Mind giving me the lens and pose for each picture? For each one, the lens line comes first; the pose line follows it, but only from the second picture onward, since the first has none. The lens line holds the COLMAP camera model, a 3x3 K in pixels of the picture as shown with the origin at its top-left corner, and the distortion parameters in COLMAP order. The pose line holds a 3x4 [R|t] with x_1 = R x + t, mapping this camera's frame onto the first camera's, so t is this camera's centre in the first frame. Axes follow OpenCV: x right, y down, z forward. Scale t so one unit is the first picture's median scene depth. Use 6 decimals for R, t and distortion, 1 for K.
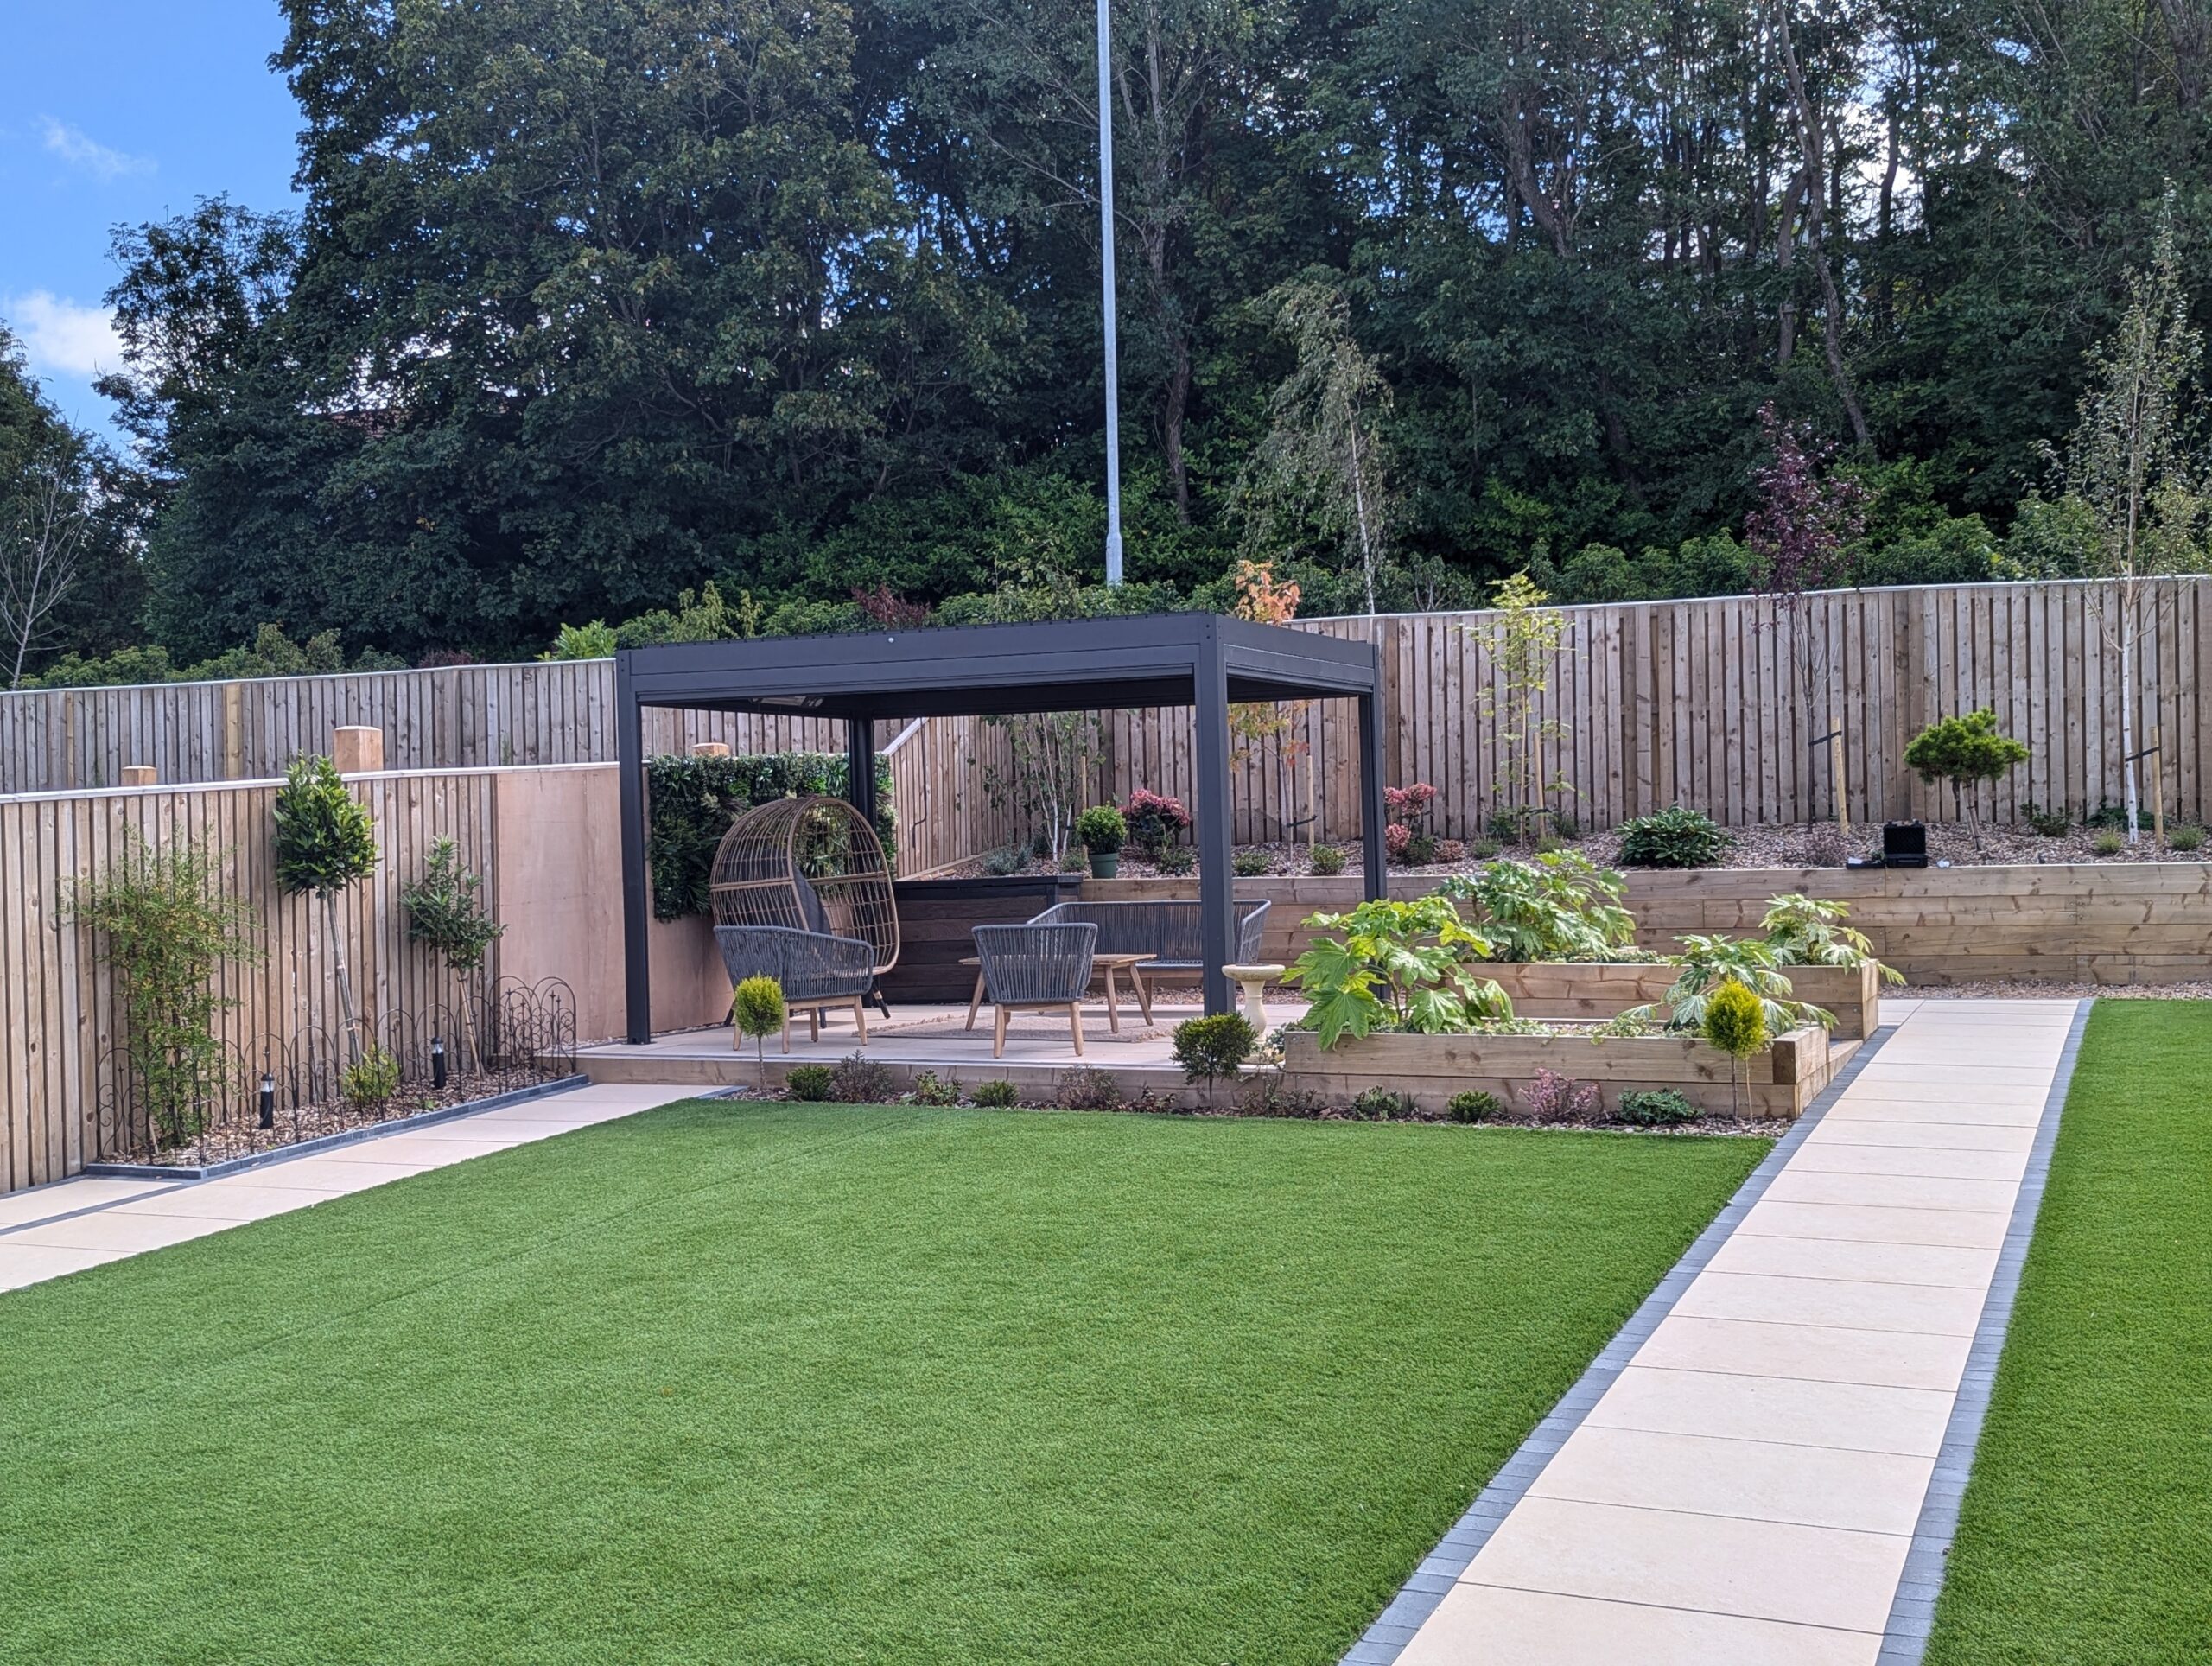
lens RADIAL K [[2357.4, 0, 1094.2], [0, 2357.4, 851.3], [0, 0, 1]] dist [0.036133, 0.000000]
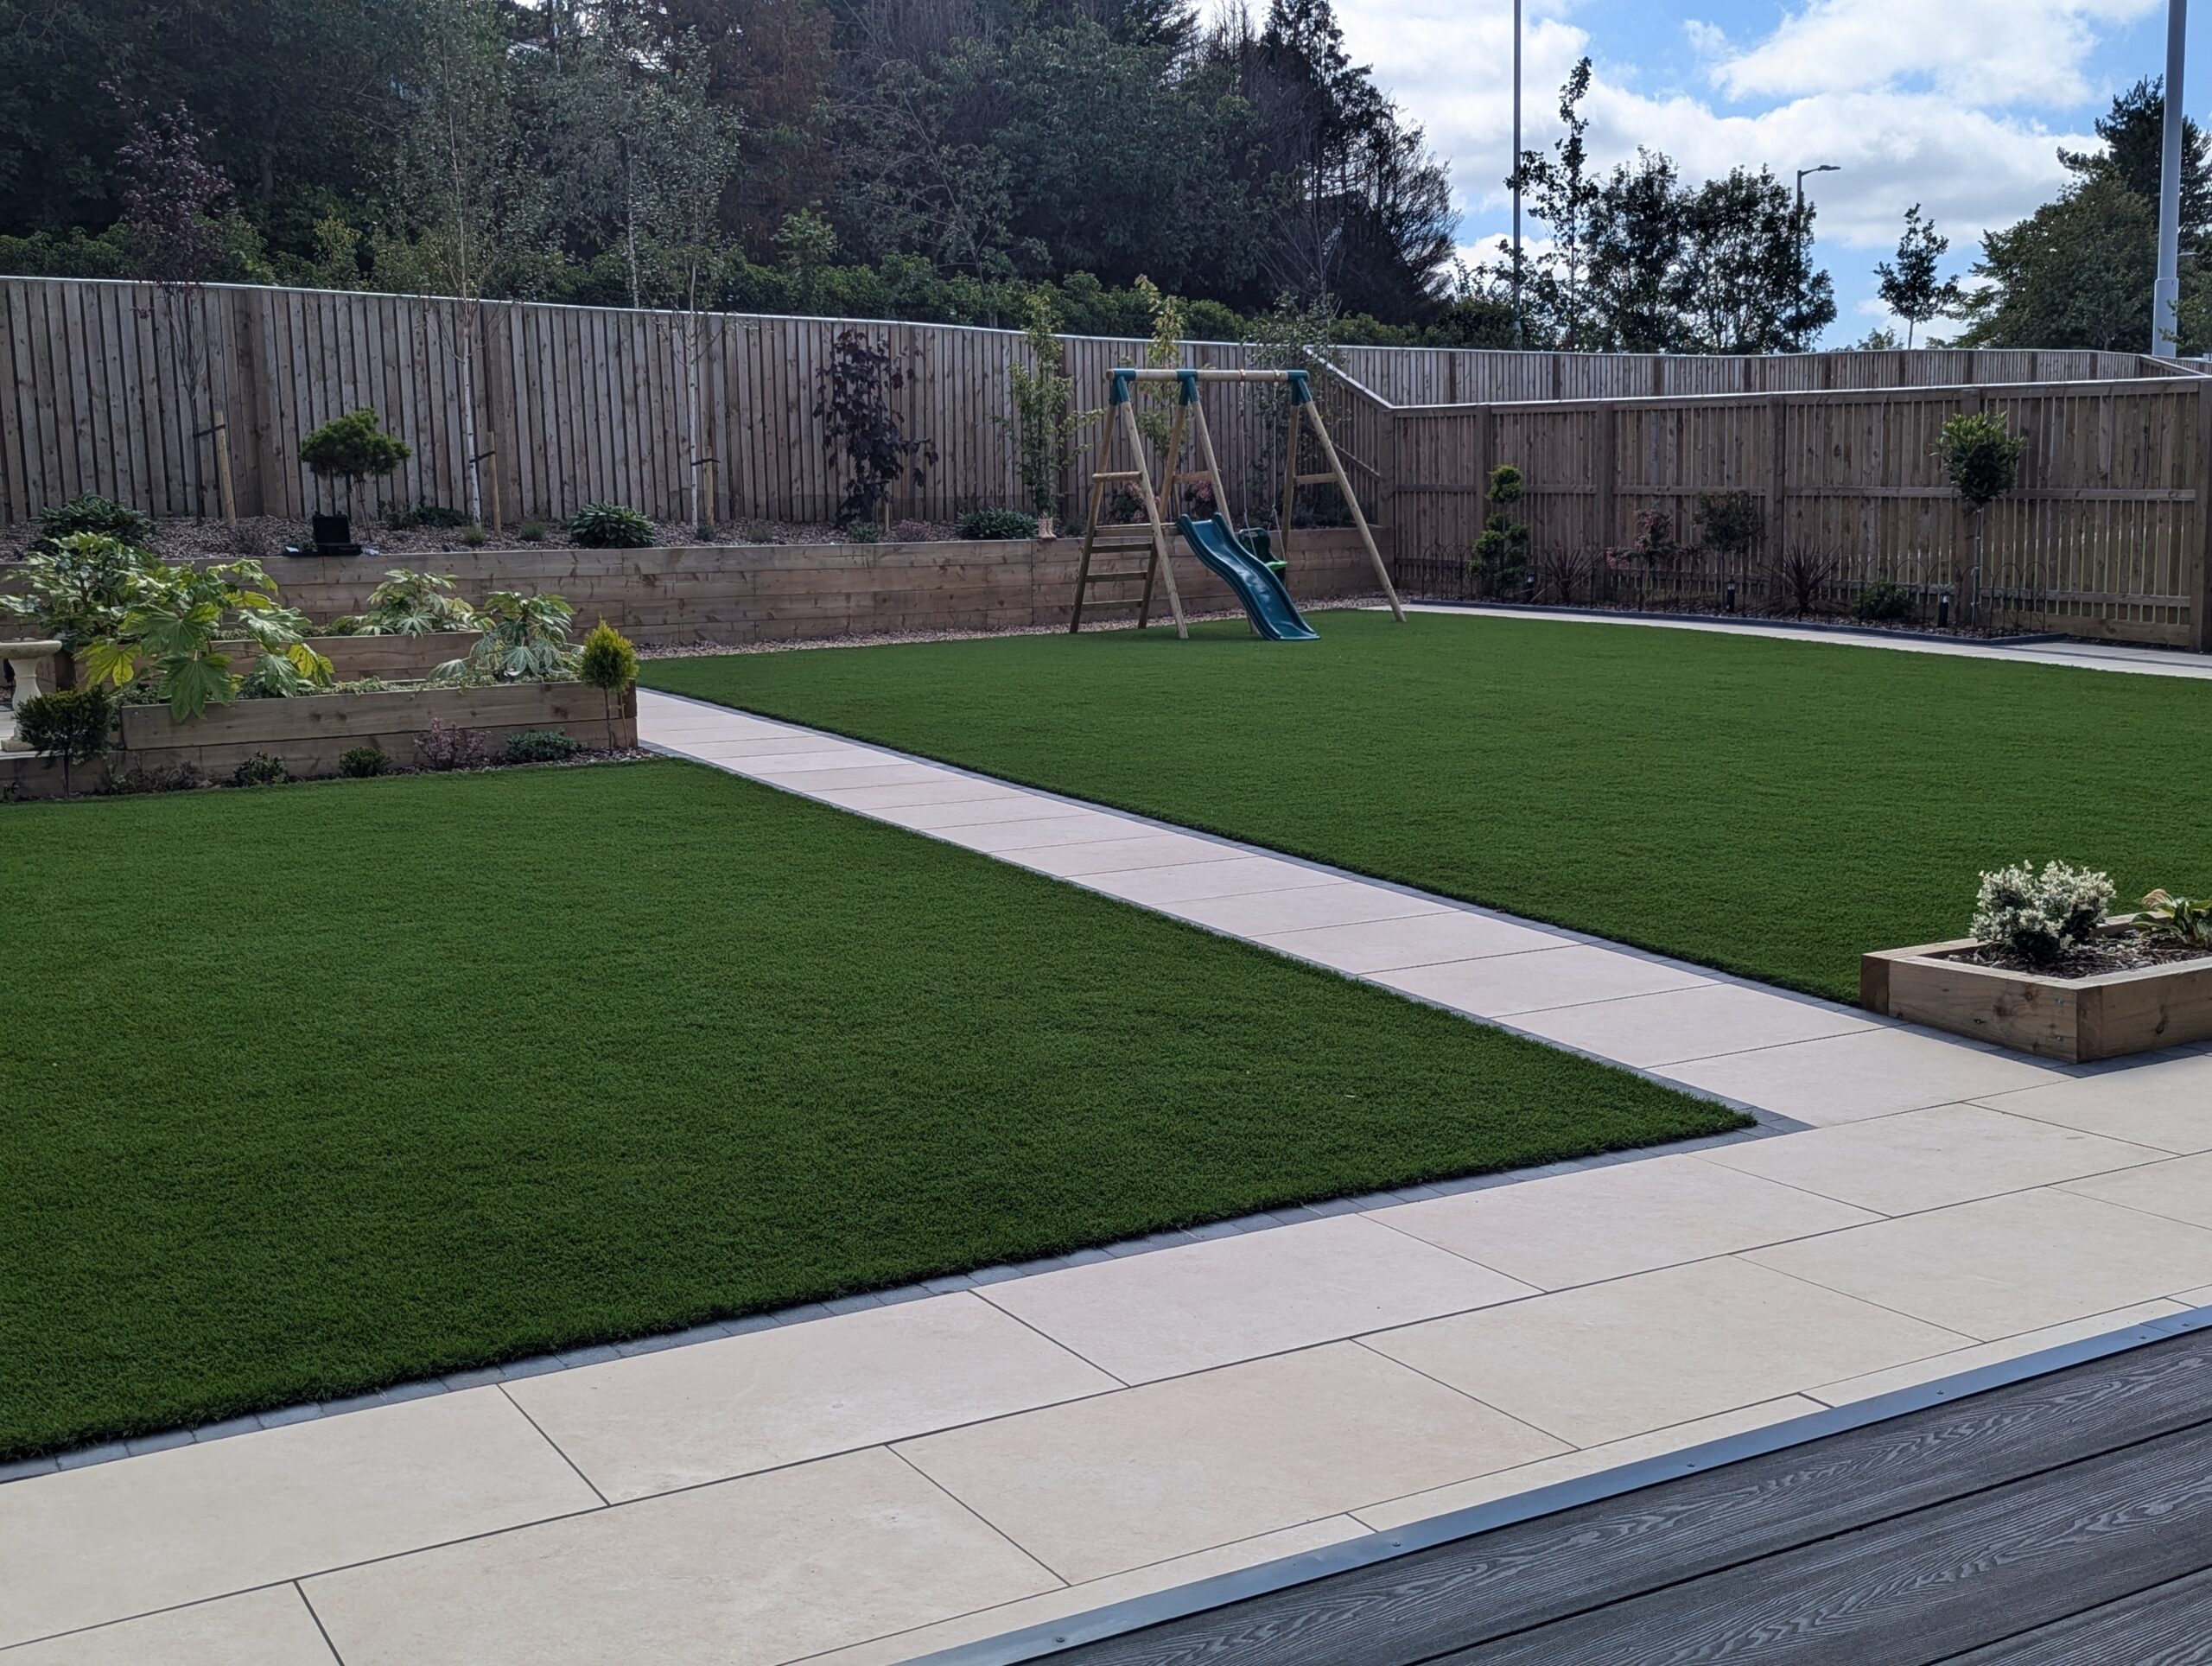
lens RADIAL K [[2357.4, 0, 1057.3], [0, 2357.4, 866.1], [0, 0, 1]] dist [0.036133, 0.000000]
pose [[0.586424, -0.105497, 0.803105, -0.295949], [0.019855, 0.993056, 0.115951, 0.025164], [-0.809761, -0.052051, 0.584447, 0.102449]]
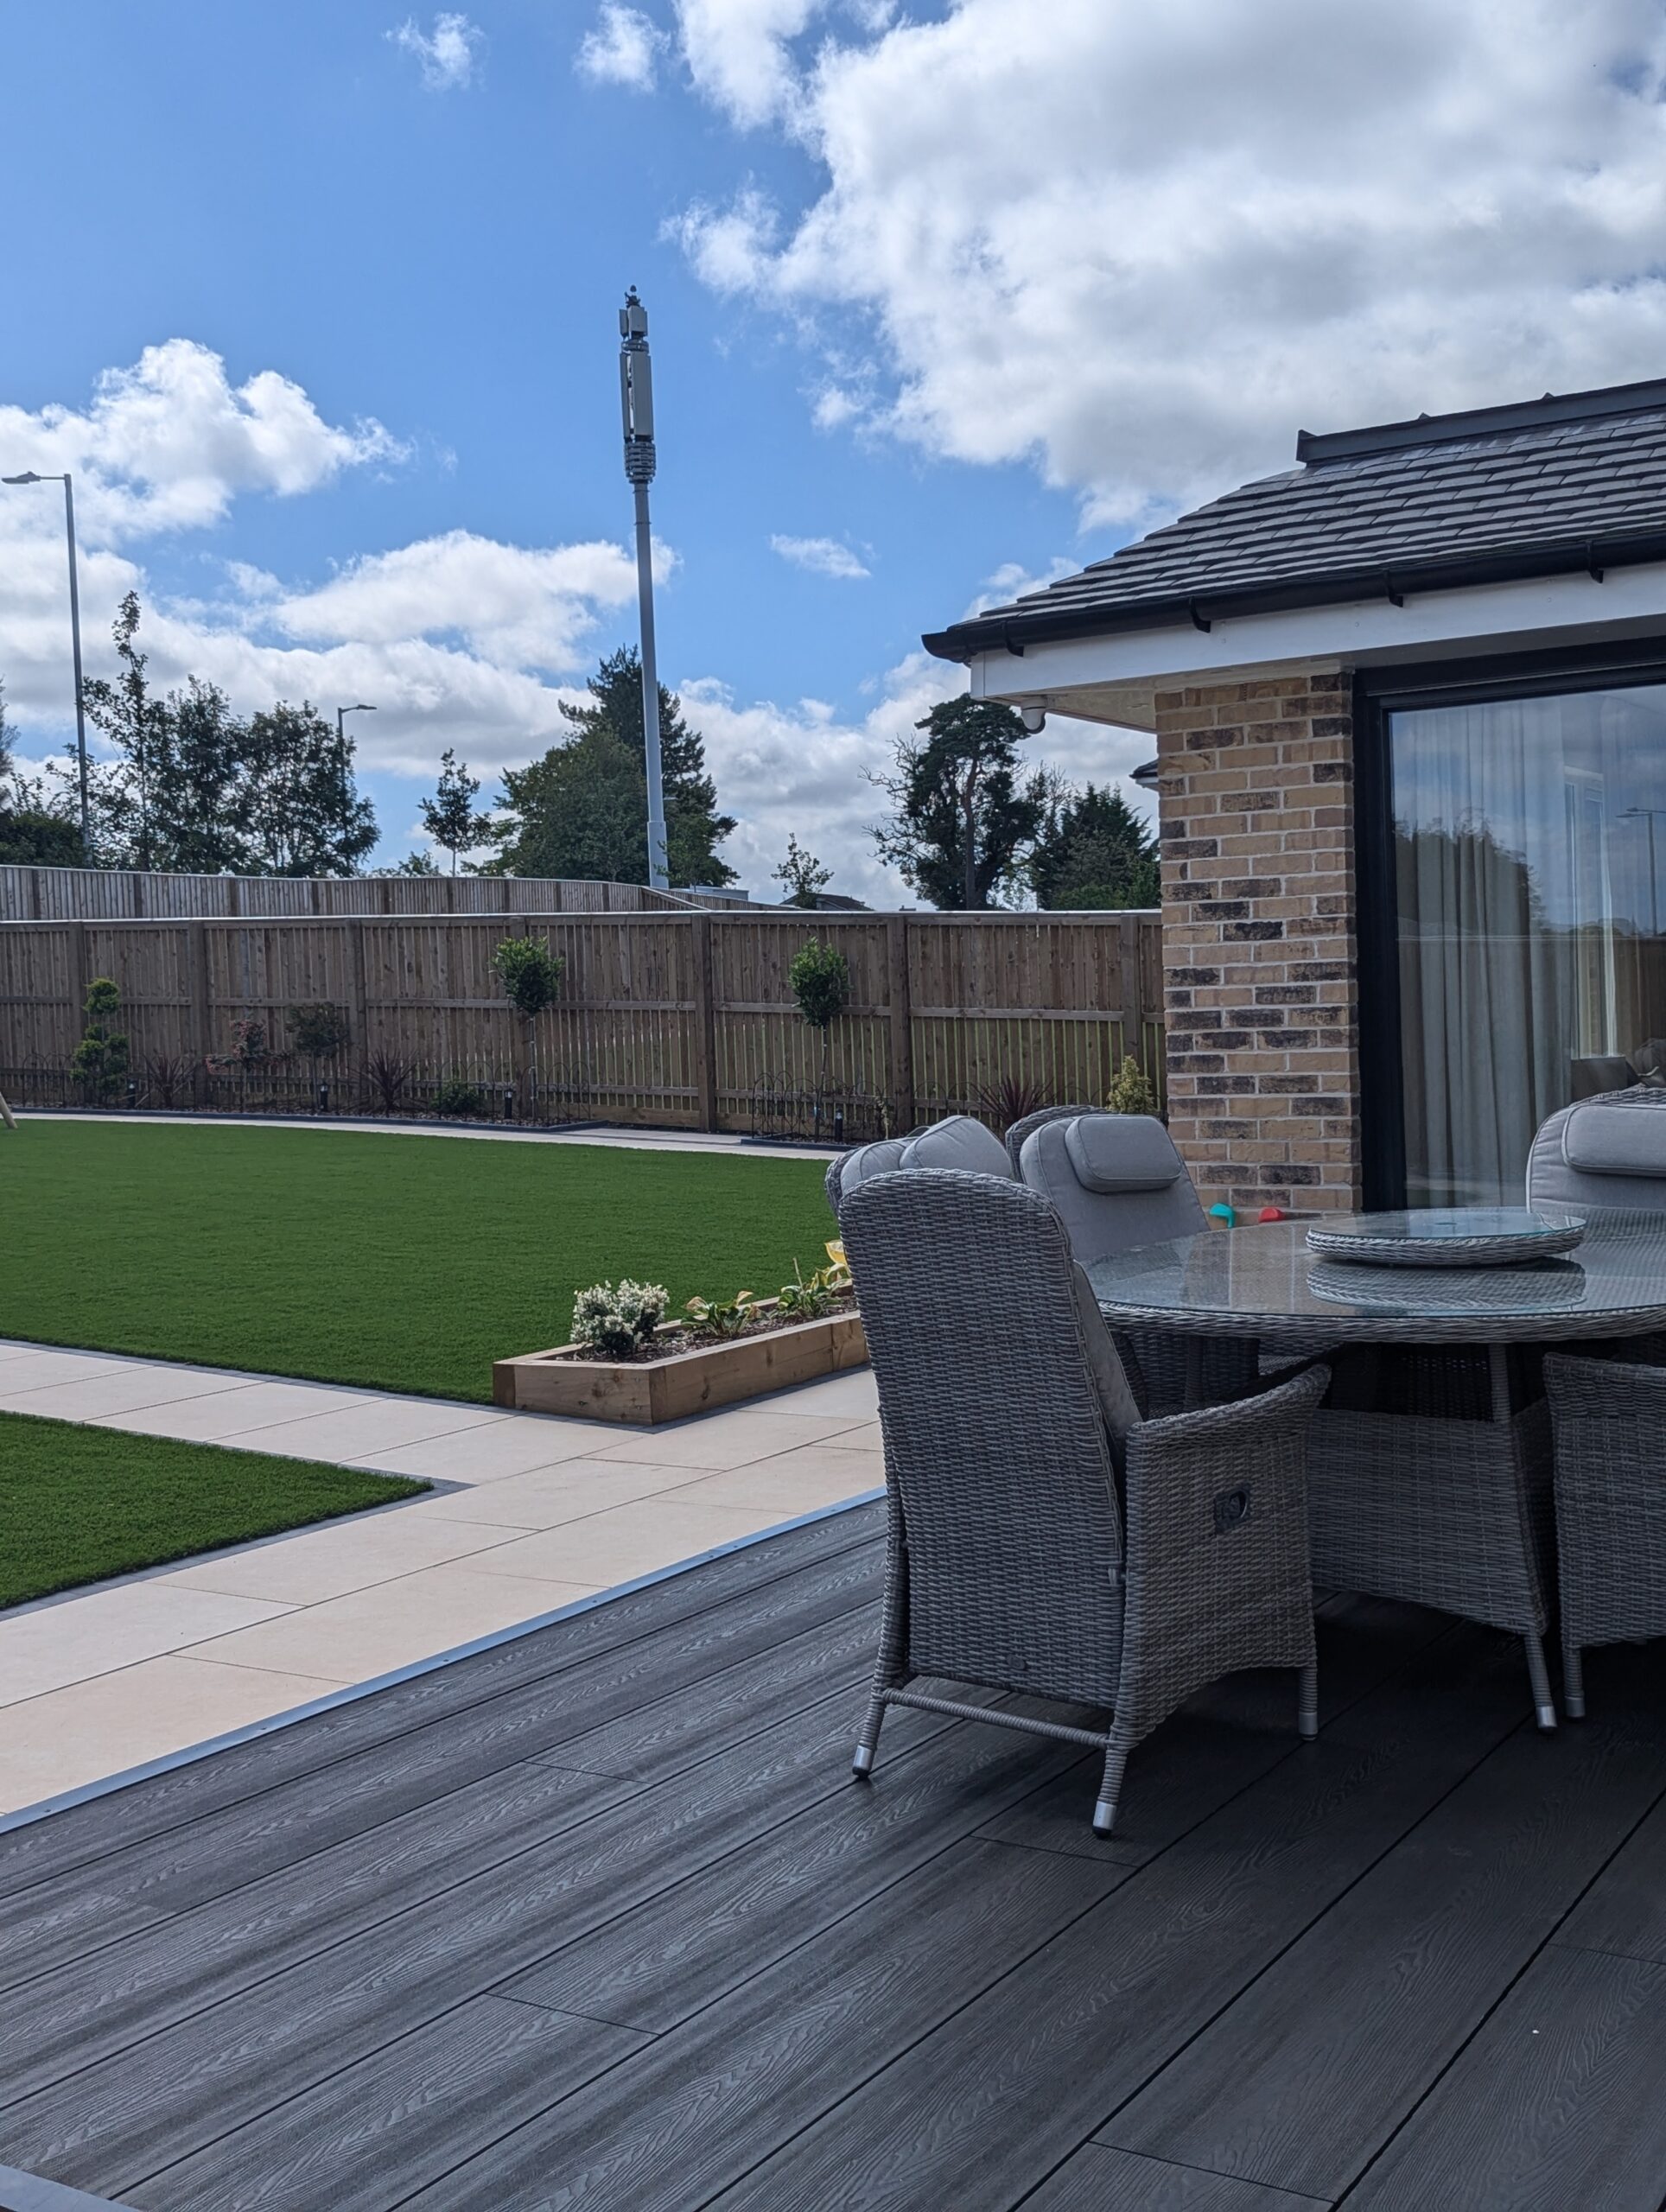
lens RADIAL K [[2357.4, 0, 842.8], [0, 2357.4, 1106.3], [0, 0, 1]] dist [0.036133, 0.000000]
pose [[0.121570, -0.025137, 0.992264, -0.388919], [0.043247, 0.998864, 0.020006, 0.026478], [-0.991640, 0.040480, 0.122519, 0.086197]]
